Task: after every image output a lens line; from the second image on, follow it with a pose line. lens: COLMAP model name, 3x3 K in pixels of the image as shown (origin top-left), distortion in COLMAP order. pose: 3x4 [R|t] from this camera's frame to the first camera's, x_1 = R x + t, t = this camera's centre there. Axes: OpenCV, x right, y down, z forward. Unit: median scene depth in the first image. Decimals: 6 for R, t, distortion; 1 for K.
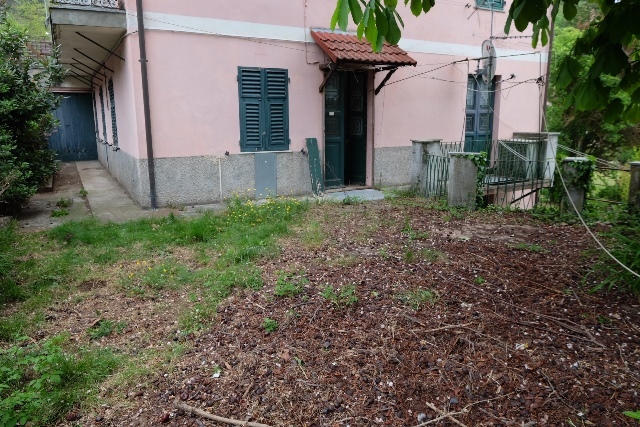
lens RADIAL K [[462.2, 0, 322.7], [0, 462.2, 214.2], [0, 0, 1]] dist [0.001342, 0.011654]
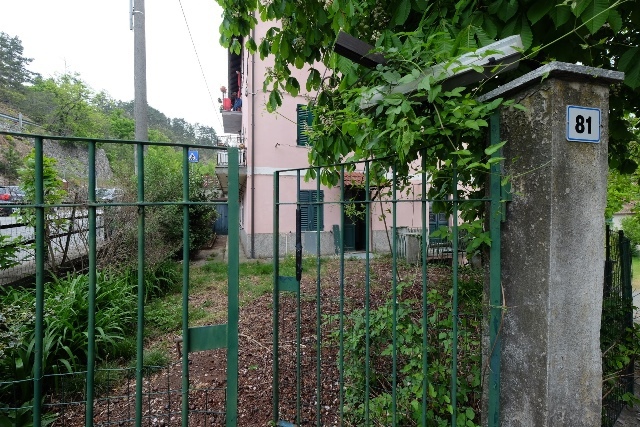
lens RADIAL K [[288.3, 0, 317.3], [0, 288.3, 213.5], [0, 0, 1]] dist [0.002117, 0.000034]
pose [[0.976942, 0.003960, -0.213466, 0.158414], [-0.045082, 0.981111, -0.188119, 0.016341], [0.208689, 0.193405, 0.958668, -0.162232]]
